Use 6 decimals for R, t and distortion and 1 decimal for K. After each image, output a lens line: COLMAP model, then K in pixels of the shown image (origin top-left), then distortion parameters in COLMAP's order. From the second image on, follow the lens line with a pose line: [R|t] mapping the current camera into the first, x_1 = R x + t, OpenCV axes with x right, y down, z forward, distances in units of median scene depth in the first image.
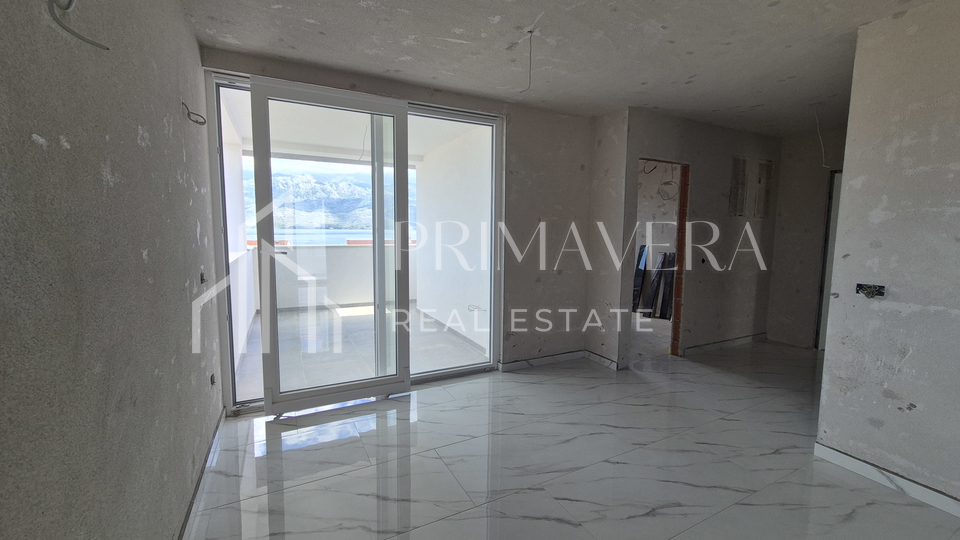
lens RADIAL K [[392.8, 0, 481.0], [0, 392.8, 266.7], [0, 0, 1]] dist [0.003471, 0.000390]
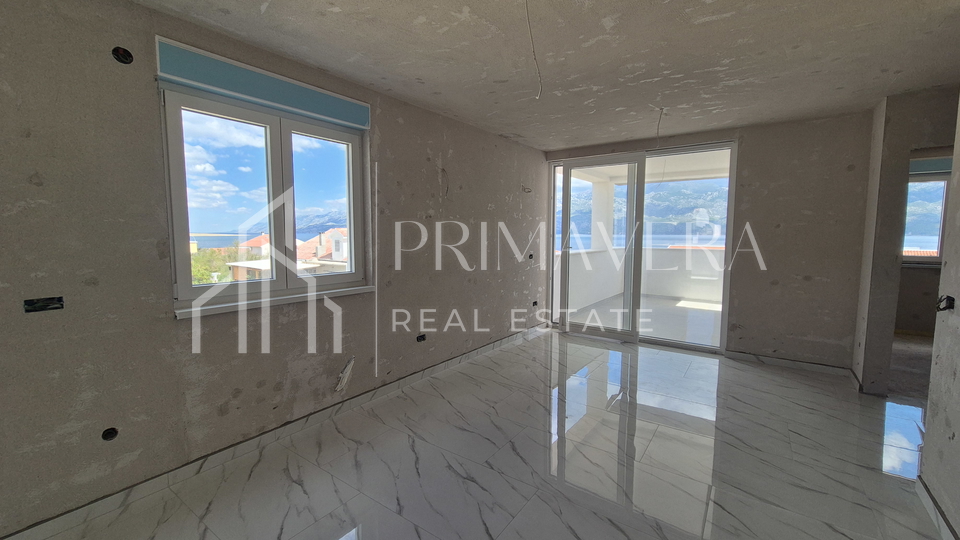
lens RADIAL K [[392.8, 0, 481.0], [0, 392.8, 266.7], [0, 0, 1]] dist [0.003471, 0.000390]
pose [[0.448799, 0.068684, -0.890989, 1.034426], [-0.084294, 0.995850, 0.034308, 0.030414], [0.889648, 0.059708, 0.452726, -0.261148]]
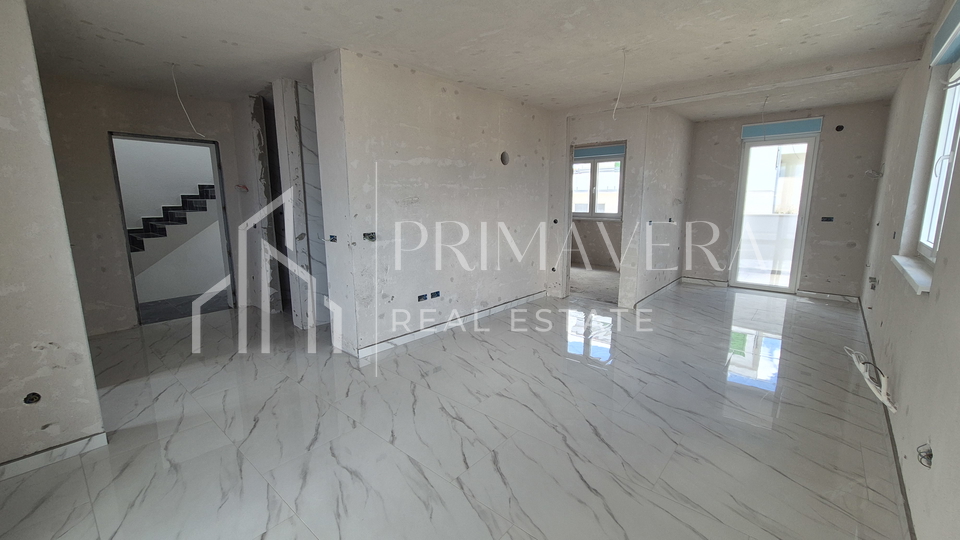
lens RADIAL K [[392.8, 0, 481.0], [0, 392.8, 266.7], [0, 0, 1]] dist [0.003471, 0.000390]
pose [[-0.368398, -0.164131, 0.915065, -0.486043], [0.090741, 0.973244, 0.211097, -0.088089], [-0.925229, 0.160801, -0.343648, 0.912933]]
